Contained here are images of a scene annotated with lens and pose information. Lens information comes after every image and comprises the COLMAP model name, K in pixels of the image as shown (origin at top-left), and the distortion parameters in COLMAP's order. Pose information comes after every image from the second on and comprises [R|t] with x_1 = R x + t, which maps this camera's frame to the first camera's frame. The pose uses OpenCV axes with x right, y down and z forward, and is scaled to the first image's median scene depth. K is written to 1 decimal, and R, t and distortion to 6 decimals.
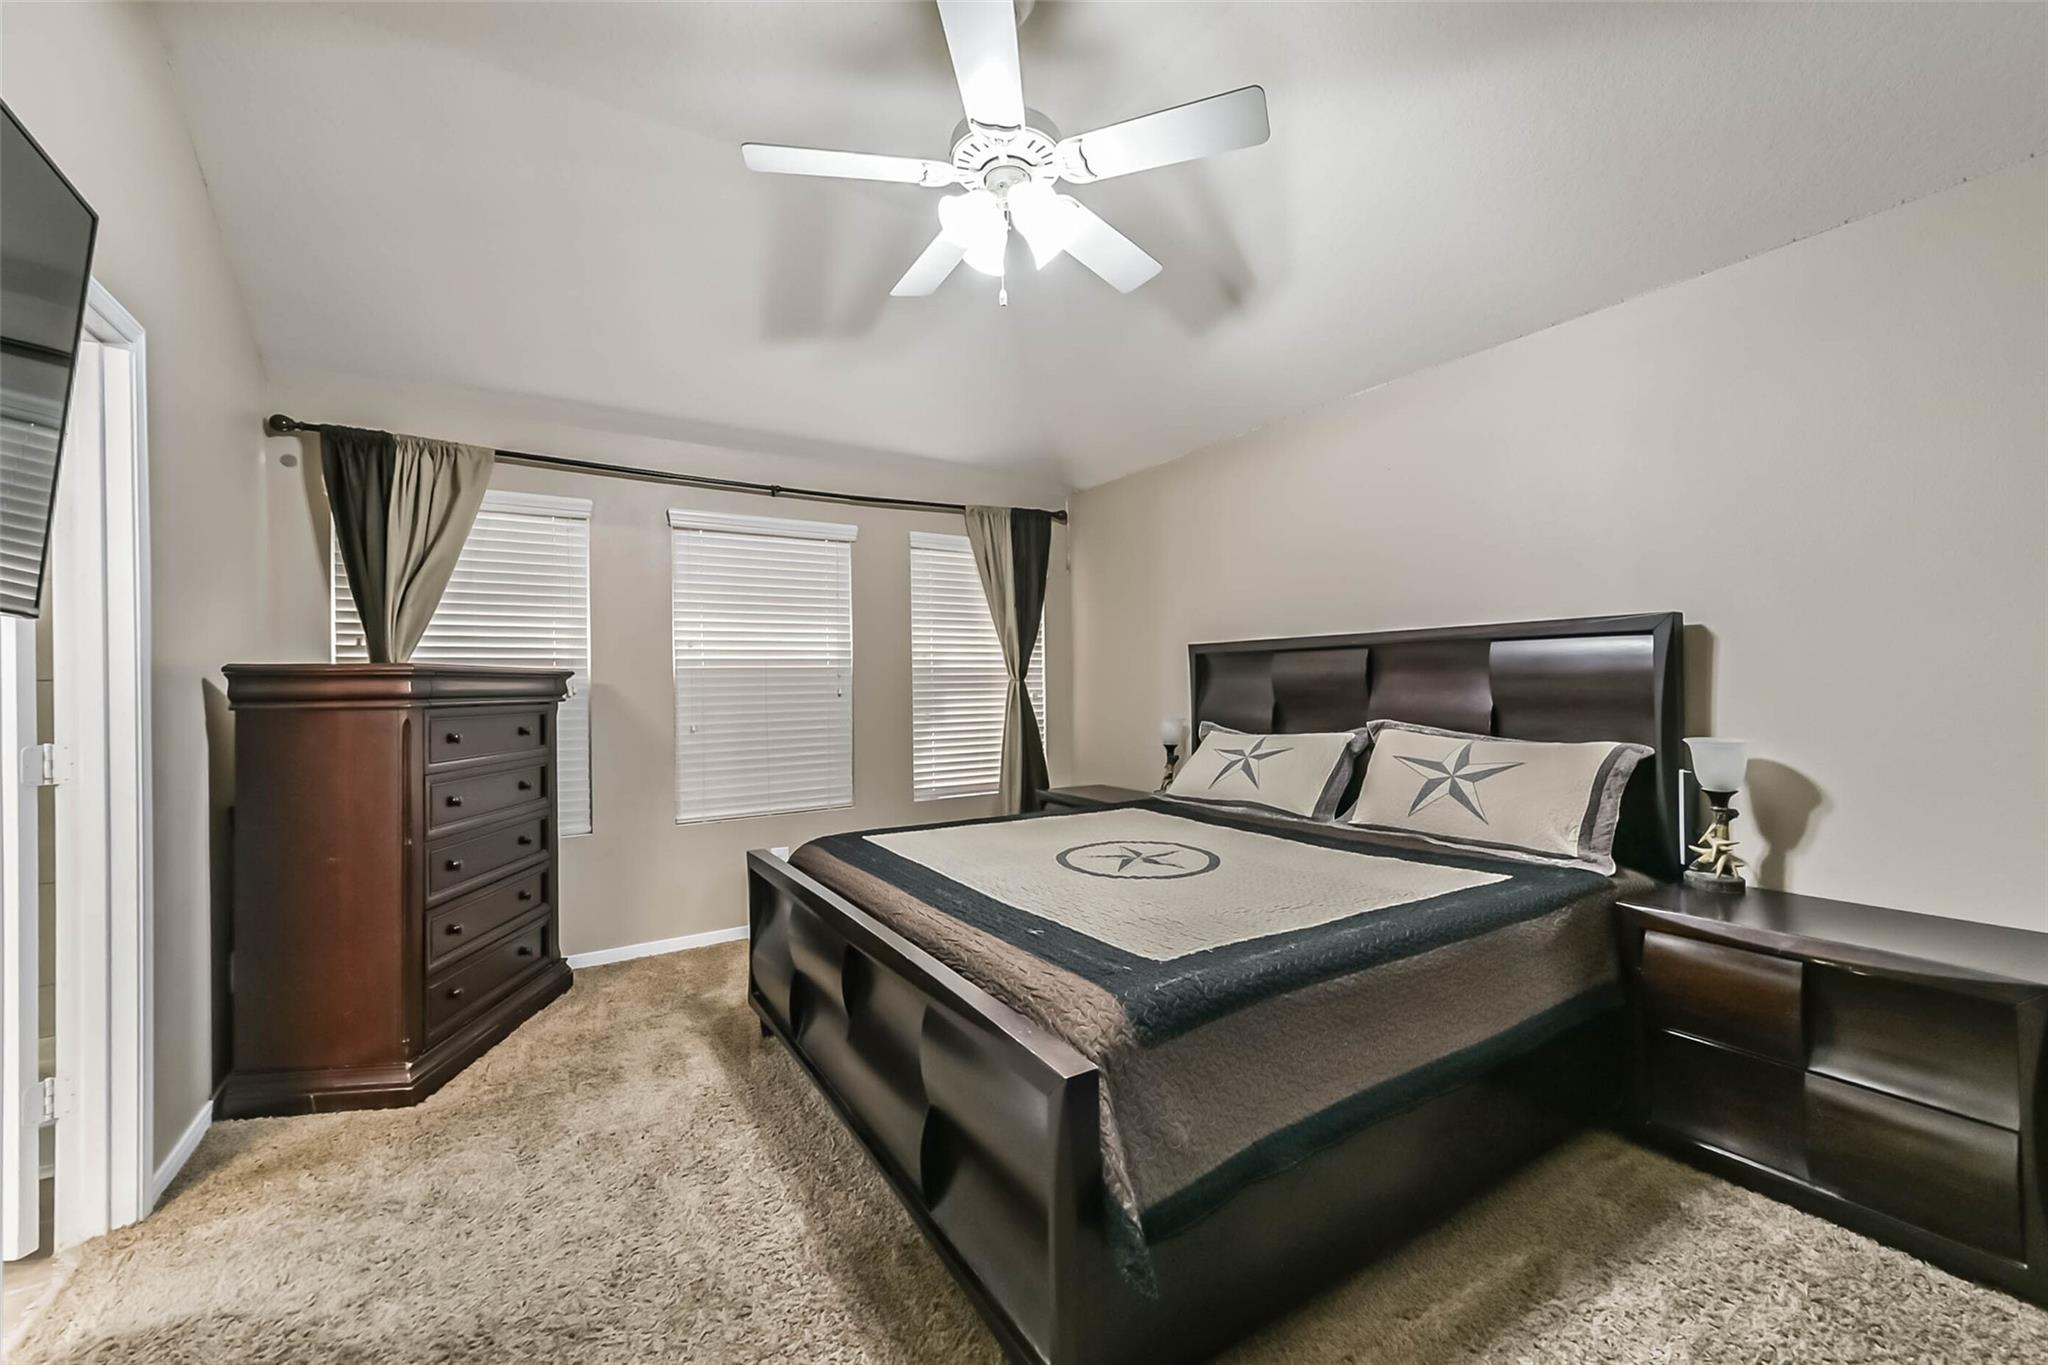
lens RADIAL K [[843.6, 0, 1024.0], [0, 843.6, 682.5], [0, 0, 1]] dist [0.017735, -0.000030]
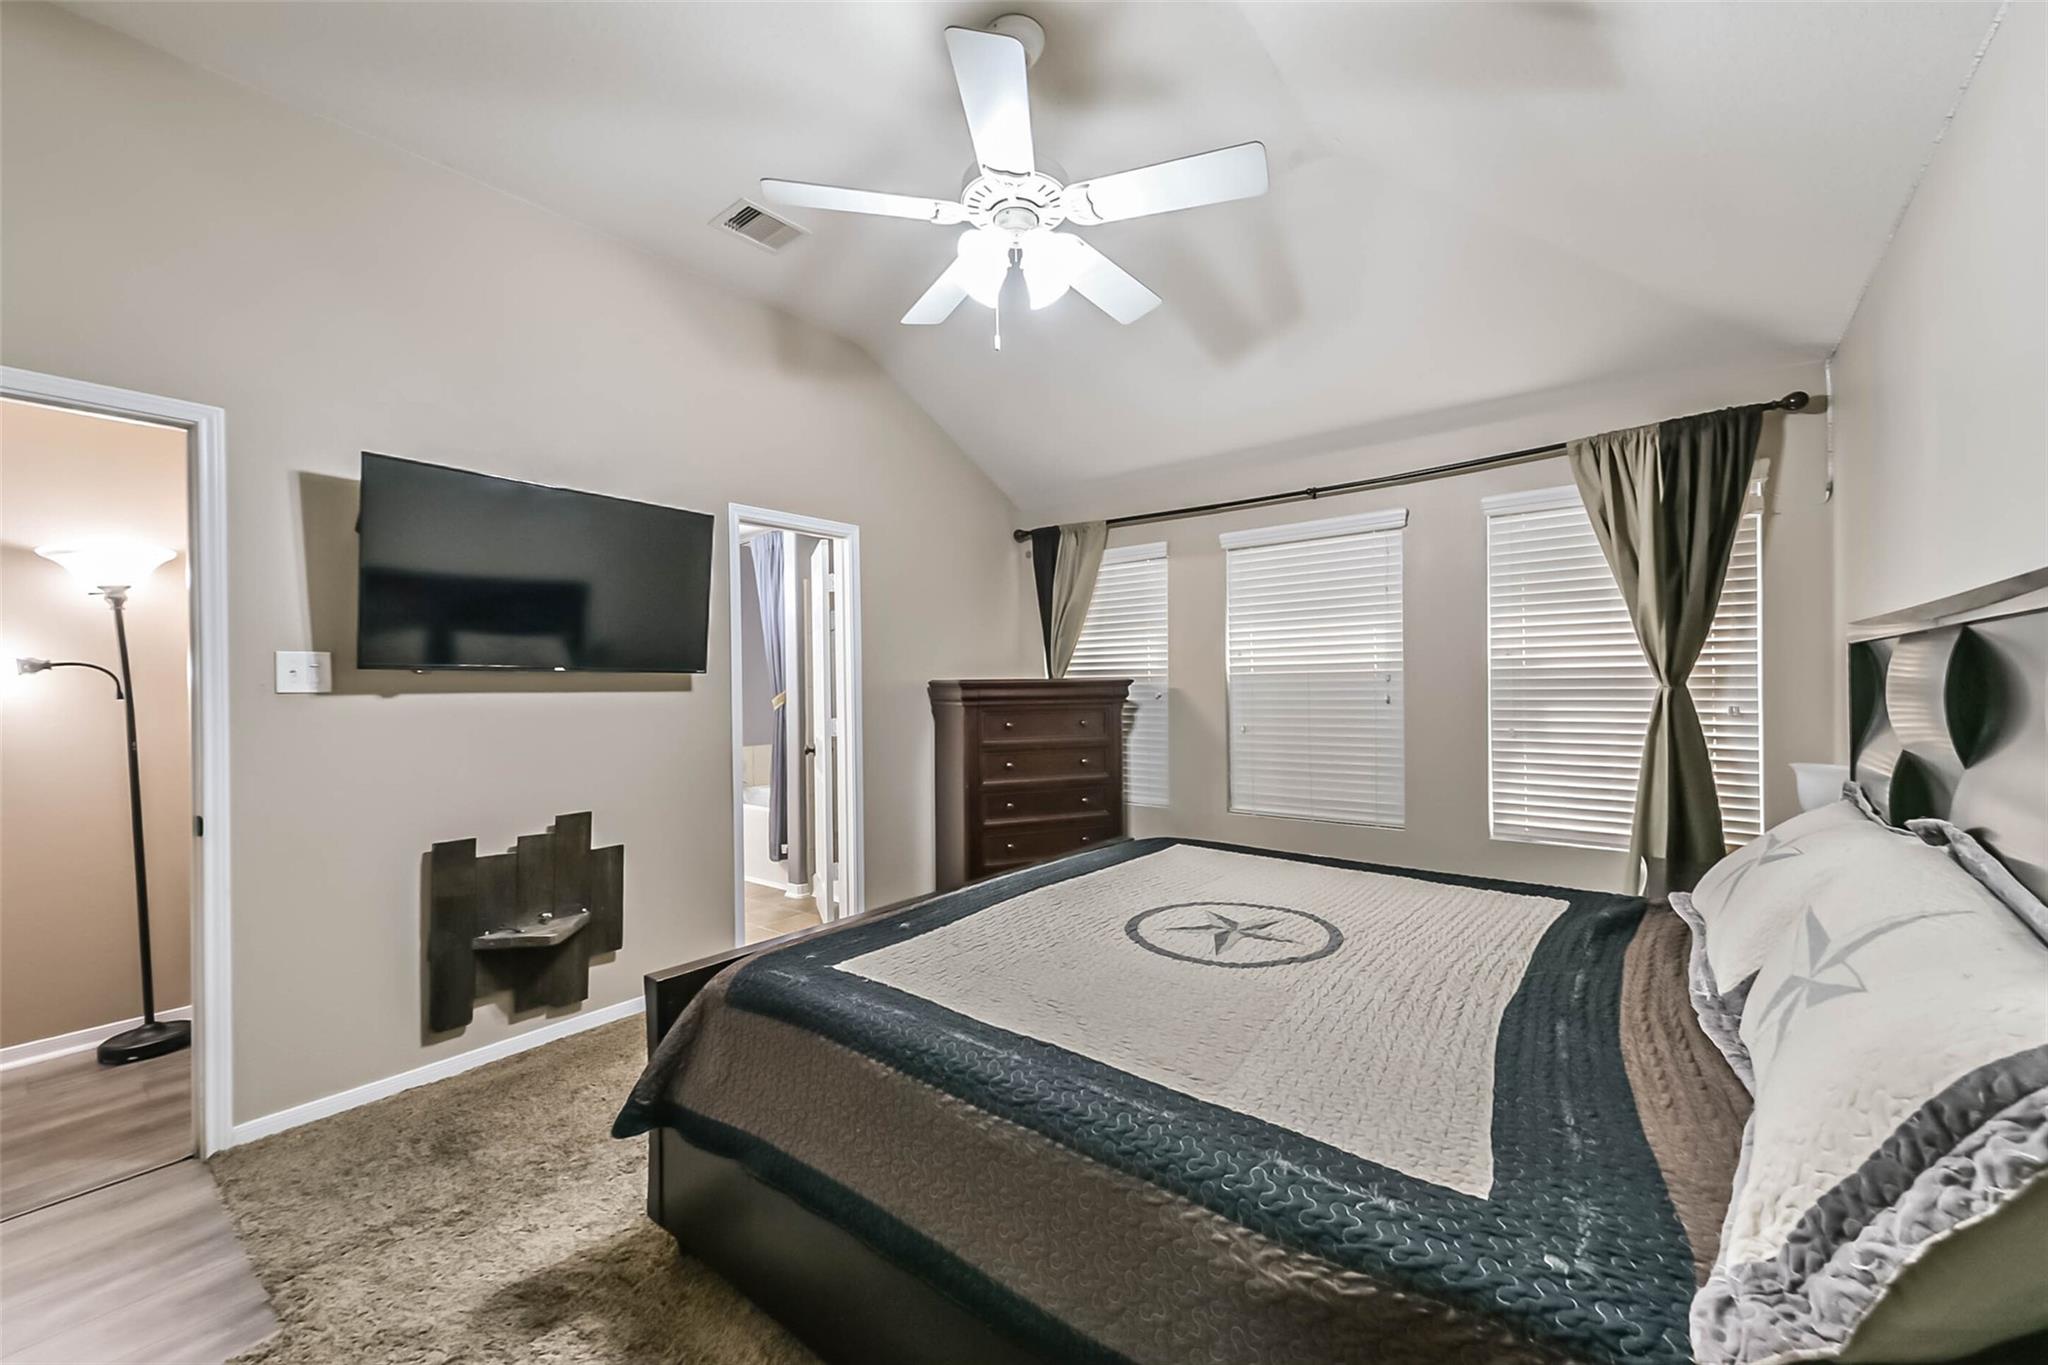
lens RADIAL K [[804.3, 0, 1027.7], [0, 804.3, 684.3], [0, 0, 1]] dist [0.014440, -0.000315]
pose [[0.325777, -0.000056, -0.945447, 0.507259], [0.002698, 0.999996, 0.000870, -0.005950], [0.945443, -0.002834, 0.325776, 0.395338]]
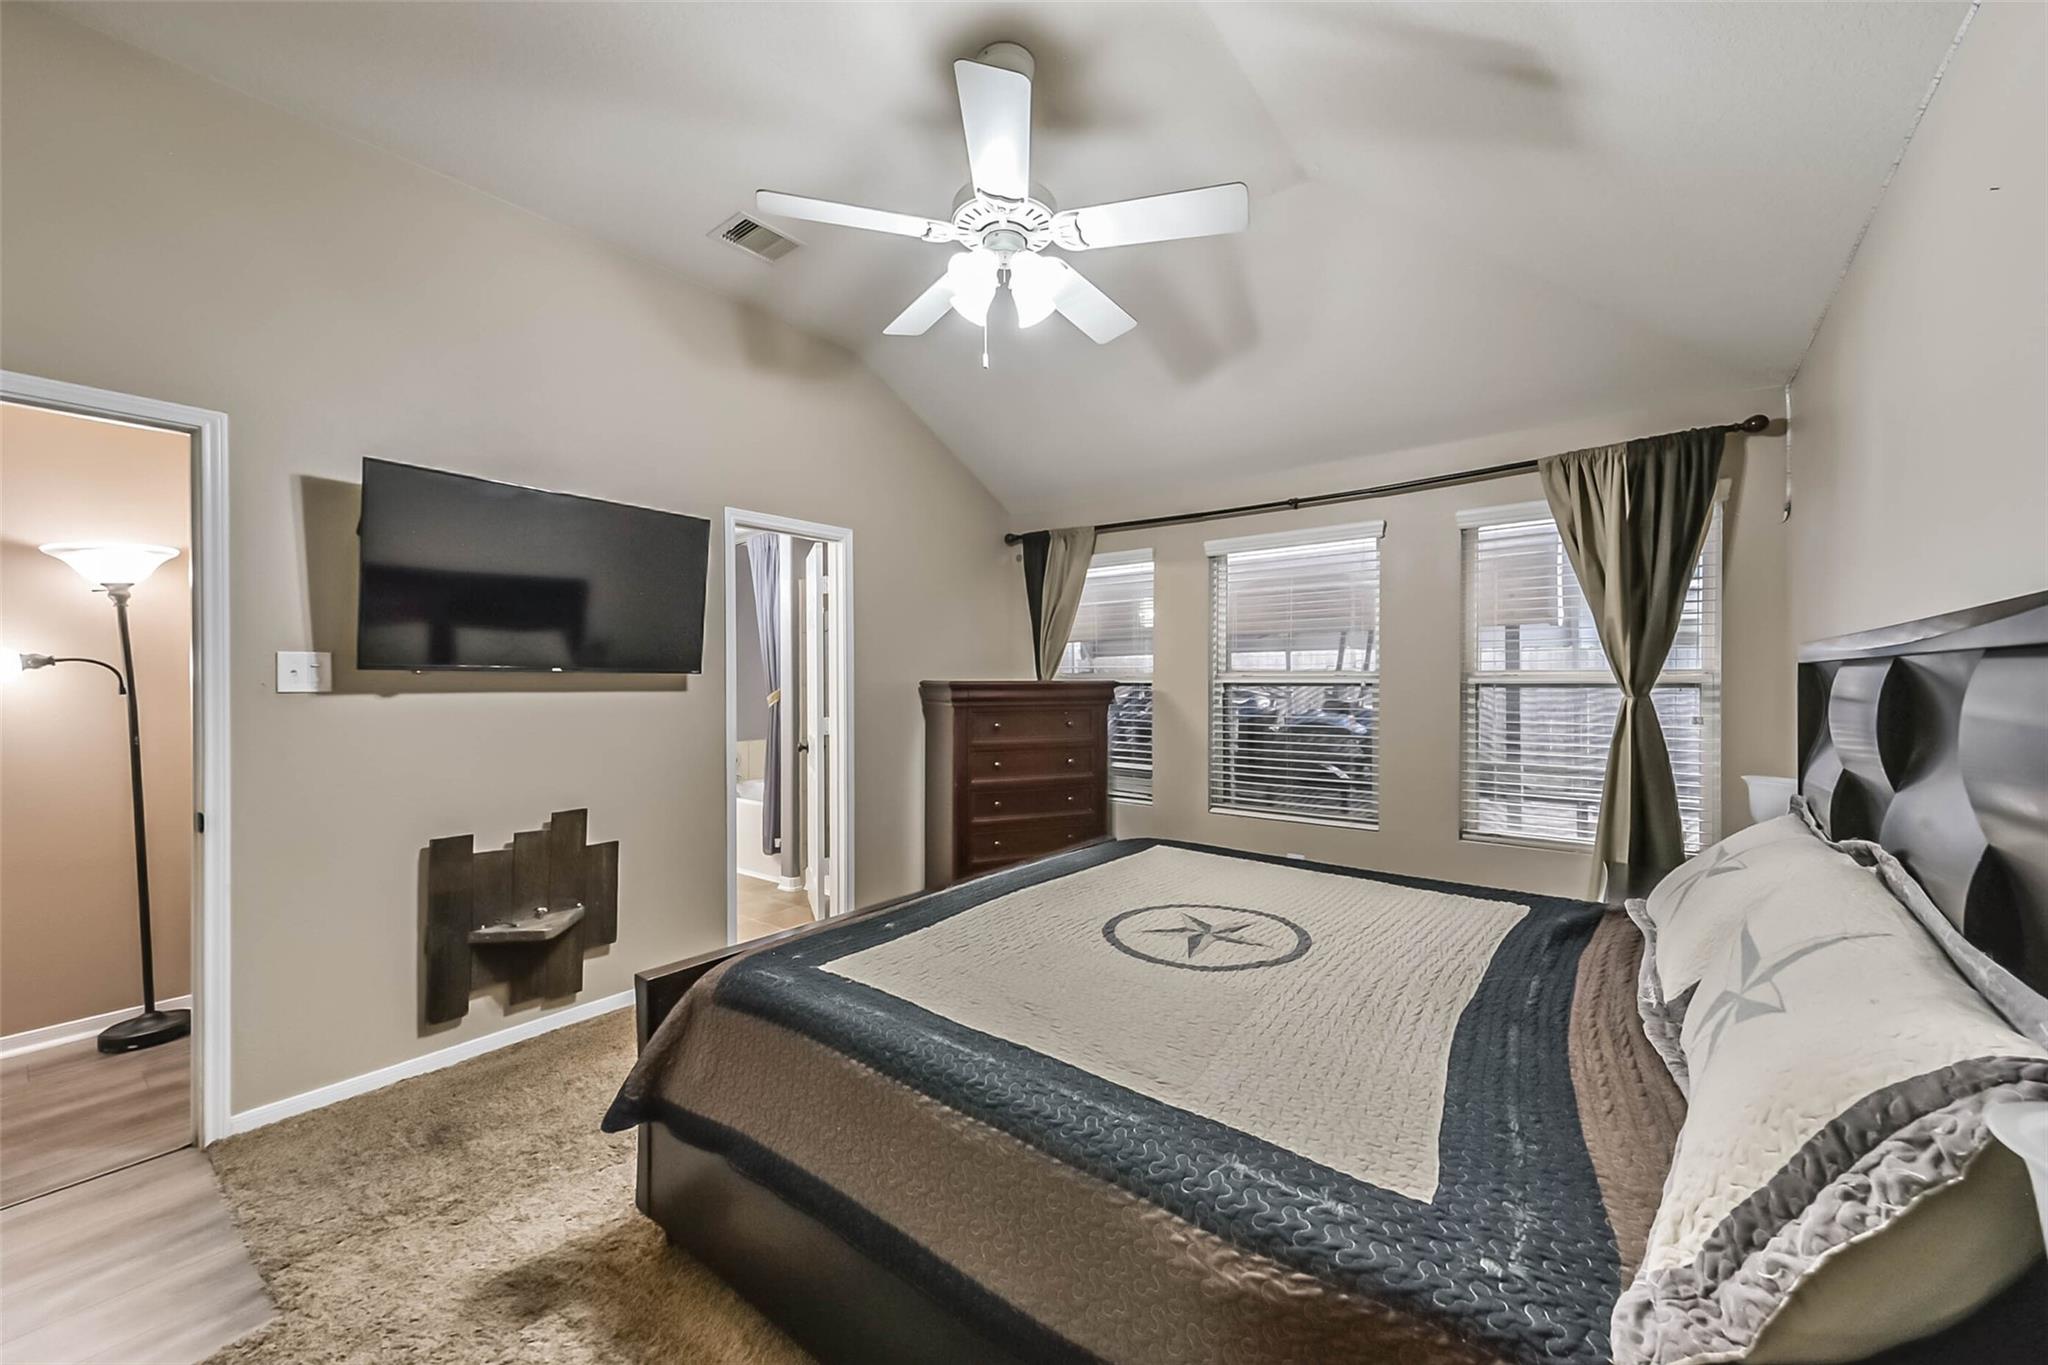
lens RADIAL K [[786.5, 0, 1027.0], [0, 786.5, 682.0], [0, 0, 1]] dist [0.015017, -0.000270]
pose [[0.334017, 0.006711, -0.942543, 0.514073], [-0.007513, 0.999962, 0.004457, -0.015039], [0.942537, 0.005592, 0.334054, 0.398997]]
